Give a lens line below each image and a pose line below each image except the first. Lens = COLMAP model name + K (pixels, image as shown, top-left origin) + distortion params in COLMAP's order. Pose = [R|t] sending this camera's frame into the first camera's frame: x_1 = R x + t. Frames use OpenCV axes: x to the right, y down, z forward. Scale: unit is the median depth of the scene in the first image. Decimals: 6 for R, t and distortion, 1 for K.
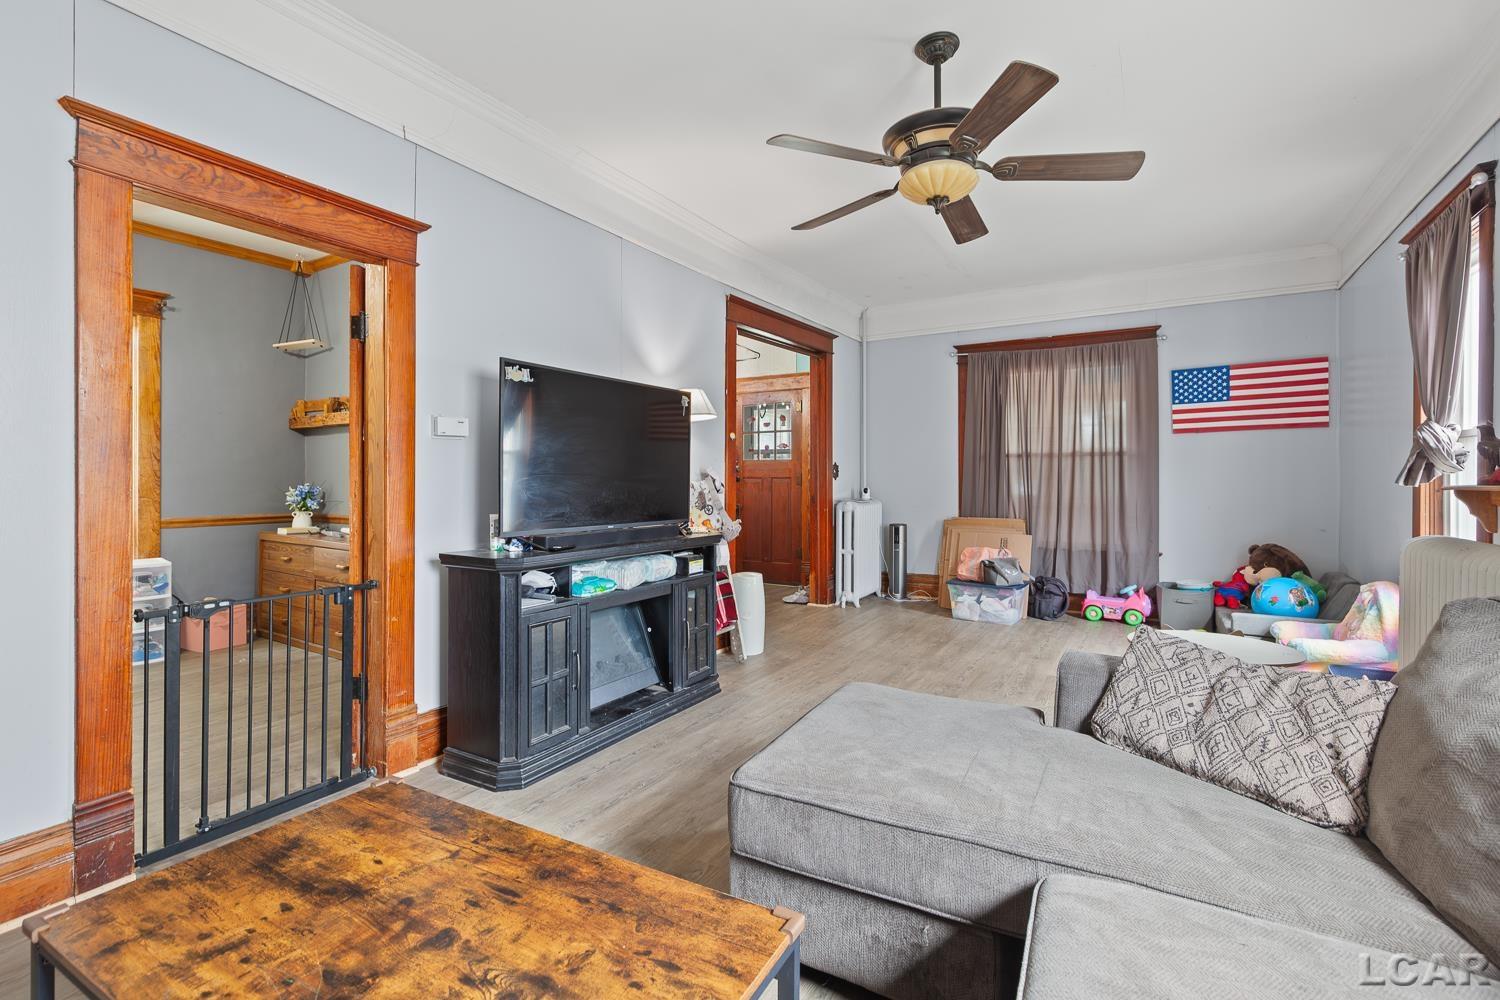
lens RADIAL K [[676.7, 0, 755.1], [0, 676.7, 484.6], [0, 0, 1]] dist [0.004246, 0.000423]
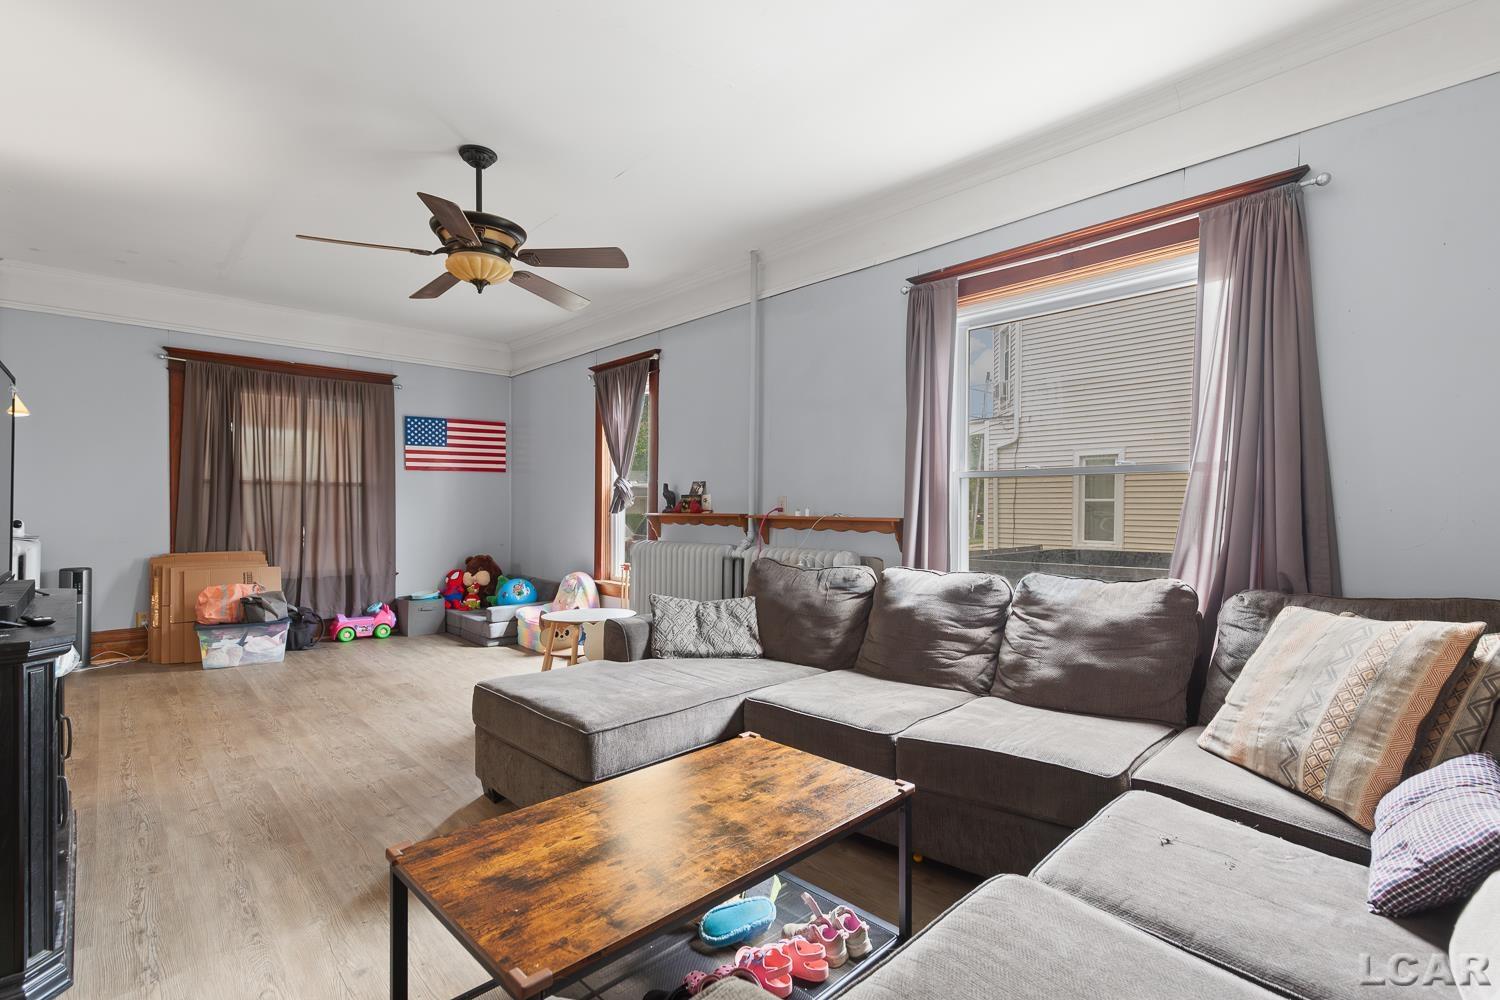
lens RADIAL K [[698.2, 0, 757.0], [0, 698.2, 512.5], [0, 0, 1]] dist [0.002681, 0.000207]
pose [[0.269402, -0.005491, 0.963012, -0.389560], [0.003807, 0.999982, 0.004637, -0.004326], [-0.963020, 0.002417, 0.269419, 0.086394]]
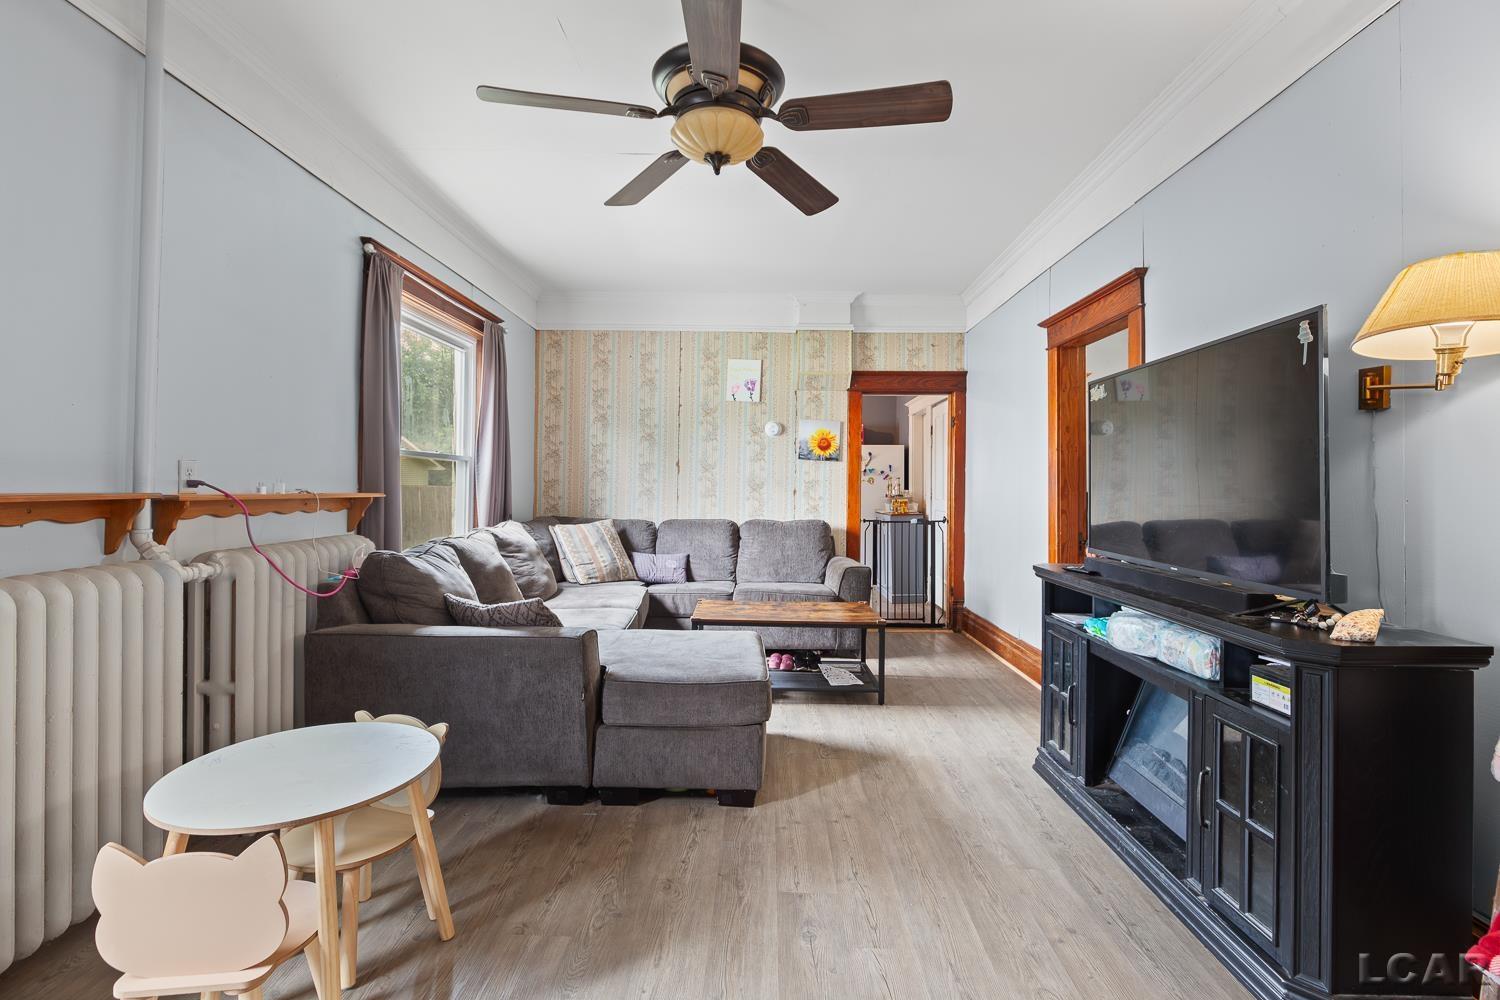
lens RADIAL K [[666.2, 0, 754.9], [0, 666.2, 478.7], [0, 0, 1]] dist [-0.001991, -0.000523]
pose [[-0.865542, -0.017597, -0.500527, 0.303526], [-0.017413, 0.999836, -0.005039, -0.011447], [0.500533, 0.004354, -0.865706, 0.831981]]
